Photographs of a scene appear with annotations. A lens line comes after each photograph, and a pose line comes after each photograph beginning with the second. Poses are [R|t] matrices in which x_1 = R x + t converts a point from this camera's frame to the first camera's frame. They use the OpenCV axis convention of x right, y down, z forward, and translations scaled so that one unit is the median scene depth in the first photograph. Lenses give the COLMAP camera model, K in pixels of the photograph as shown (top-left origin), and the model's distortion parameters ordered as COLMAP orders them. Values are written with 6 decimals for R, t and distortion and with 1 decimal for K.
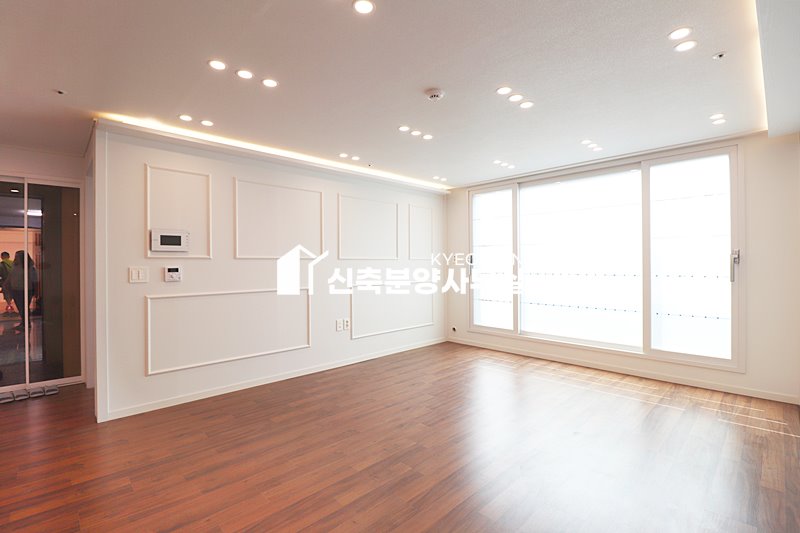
lens RADIAL K [[367.9, 0, 401.7], [0, 367.9, 265.0], [0, 0, 1]] dist [-0.001493, -0.013500]
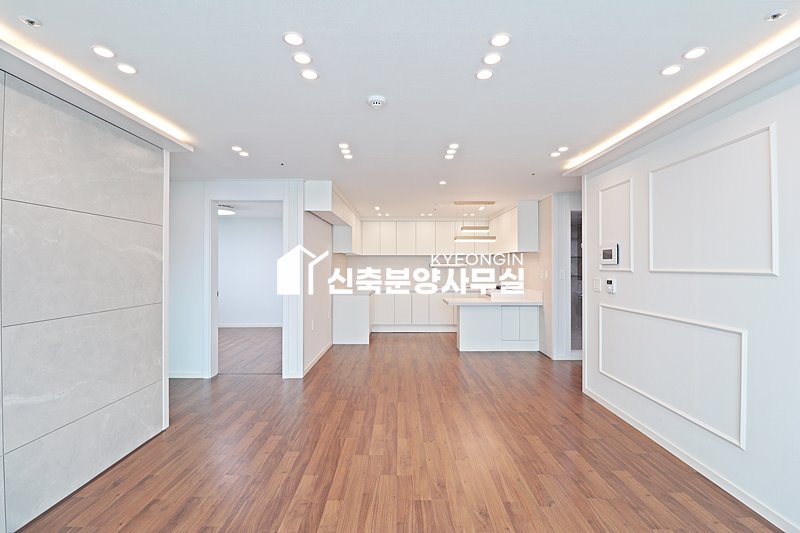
lens RADIAL K [[367.9, 0, 401.7], [0, 367.9, 265.0], [0, 0, 1]] dist [-0.001493, -0.013500]
pose [[-0.692444, 0.003996, -0.721460, 0.504412], [0.003245, 0.999992, 0.002424, -0.036674], [0.721464, -0.000663, -0.692452, 1.187477]]
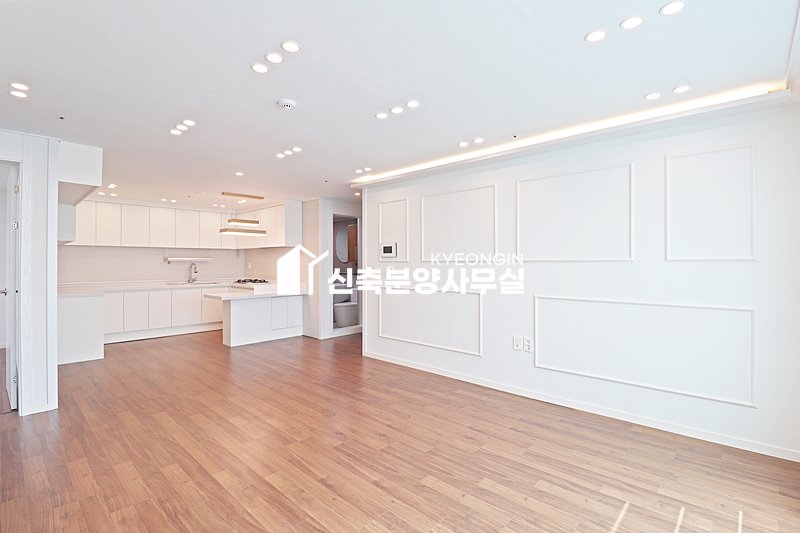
lens RADIAL K [[374.3, 0, 403.4], [0, 374.3, 262.3], [0, 0, 1]] dist [-0.019735, -0.000769]
pose [[0.056697, 0.004726, -0.998380, 0.798787], [-0.000980, 0.999989, 0.004678, -0.021286], [0.998391, 0.000713, 0.056701, 0.888166]]
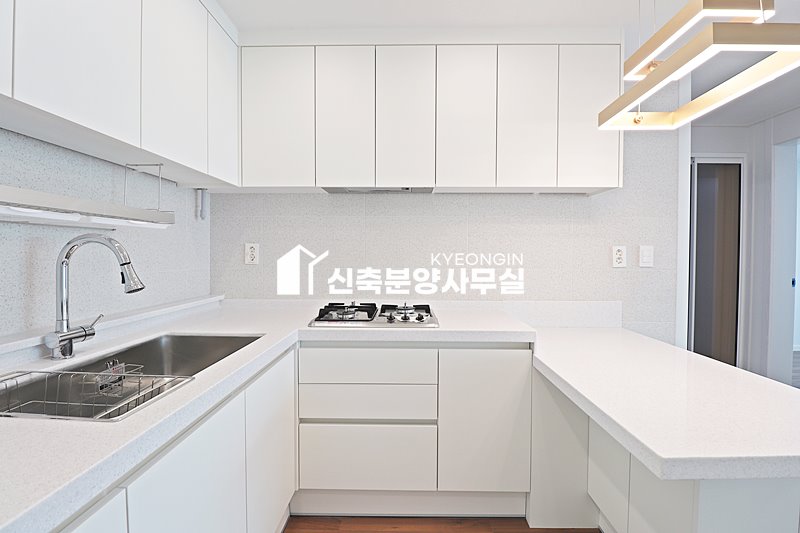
lens RADIAL K [[371.1, 0, 401.2], [0, 371.1, 263.7], [0, 0, 1]] dist [0.000976, -0.014533]
pose [[0.705020, 0.021159, -0.708872, -0.901966], [-0.007784, 0.999725, 0.022098, 0.011947], [0.709145, -0.010062, 0.704991, -0.198167]]
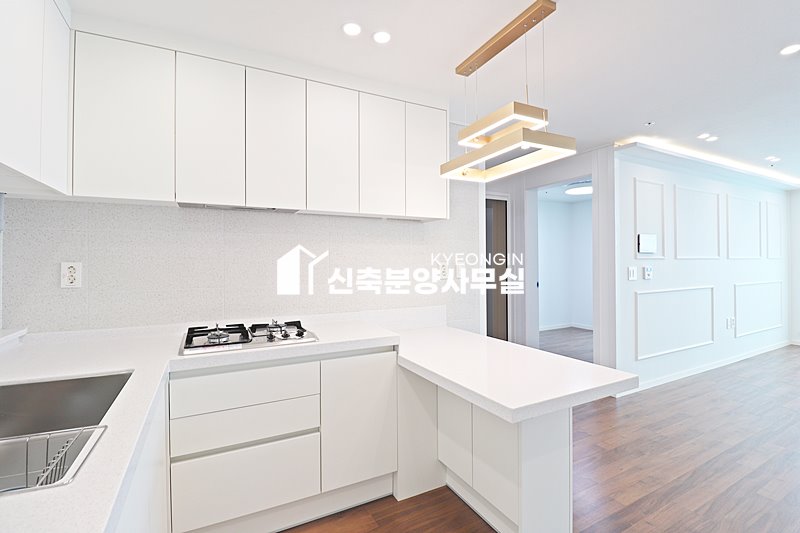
lens RADIAL K [[371.1, 0, 401.2], [0, 371.1, 263.7], [0, 0, 1]] dist [0.000976, -0.014533]
pose [[0.959331, -0.003233, -0.282264, -0.947948], [0.002717, 0.999994, -0.002222, -0.002844], [0.282270, 0.001365, 0.959334, -0.294517]]
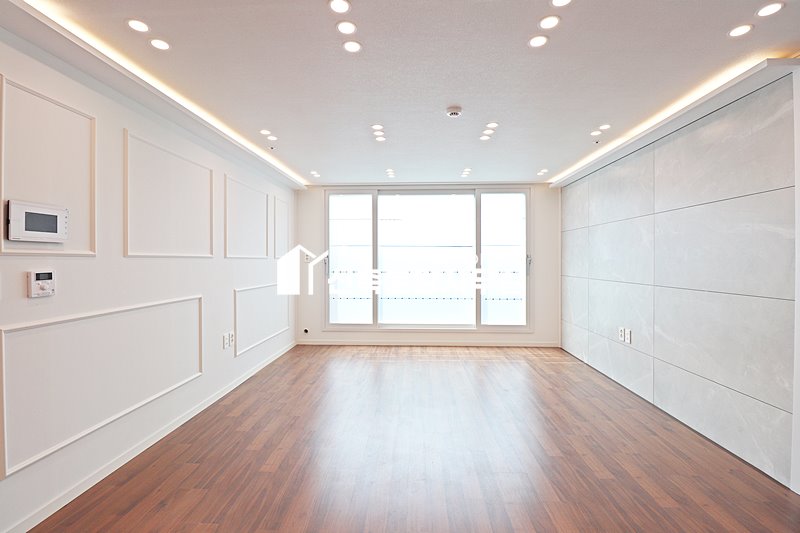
lens RADIAL K [[371.1, 0, 401.2], [0, 371.1, 263.7], [0, 0, 1]] dist [0.000976, -0.014533]
pose [[0.726471, -0.000792, 0.687196, -0.558557], [-0.001676, 0.999994, 0.002925, -0.007142], [-0.687195, -0.003277, 0.726466, 0.207562]]
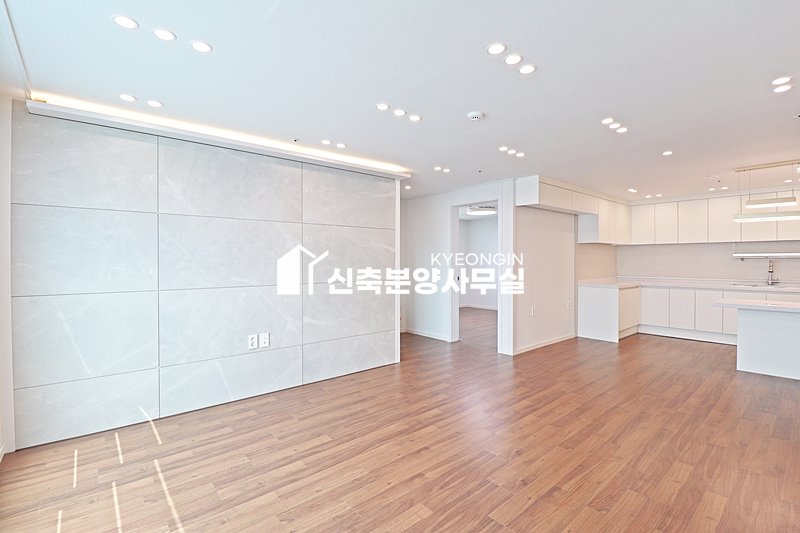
lens RADIAL K [[365.7, 0, 399.2], [0, 365.7, 263.4], [0, 0, 1]] dist [-0.019880, -0.000986]
pose [[-0.997955, 0.007292, 0.063503, 0.178439], [0.007962, 0.999915, 0.010302, -0.020226], [-0.063423, 0.010787, -0.997928, 1.492823]]
